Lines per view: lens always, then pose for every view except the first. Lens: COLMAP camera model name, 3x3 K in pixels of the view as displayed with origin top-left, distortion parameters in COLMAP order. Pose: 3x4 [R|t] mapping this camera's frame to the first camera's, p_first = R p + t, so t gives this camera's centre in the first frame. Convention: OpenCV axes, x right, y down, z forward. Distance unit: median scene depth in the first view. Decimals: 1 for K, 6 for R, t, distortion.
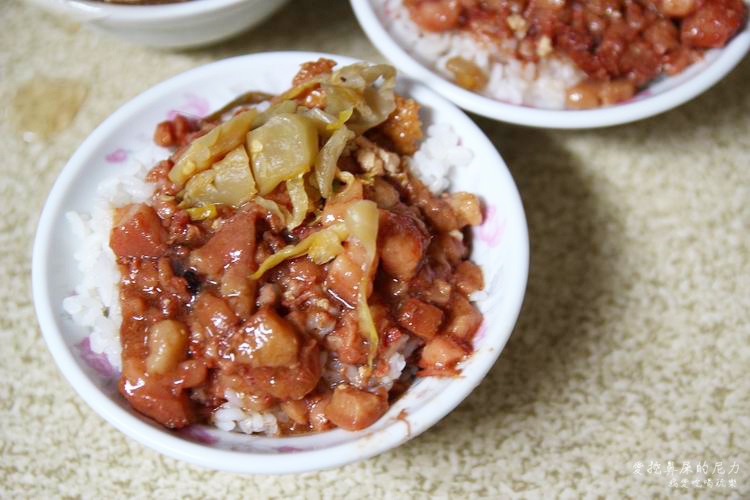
lens RADIAL K [[1298.6, 0, 375.0], [0, 1298.6, 250.0], [0, 0, 1]] dist [-0.034086, -0.014272]
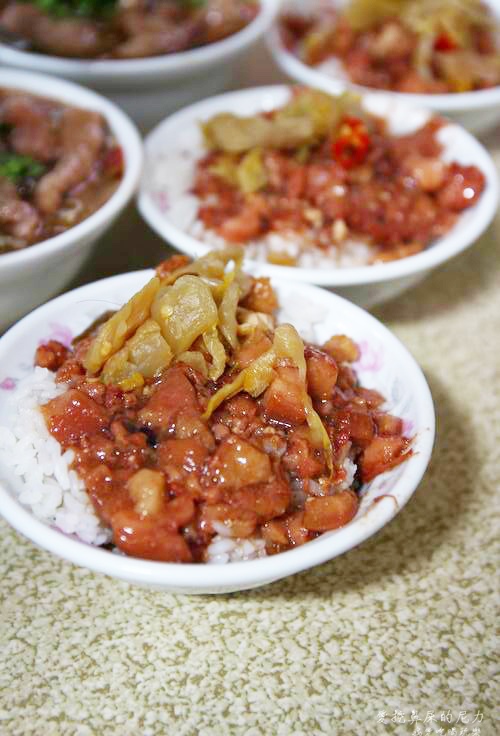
lens RADIAL K [[1294.2, 0, 250.0], [0, 1294.2, 368.0], [0, 0, 1]] dist [0.008312, 0.038267]
pose [[0.926218, -0.205155, 0.316279, -0.368581], [0.294377, 0.917687, -0.266819, 0.264677], [-0.235506, 0.340238, 0.910371, 0.019221]]
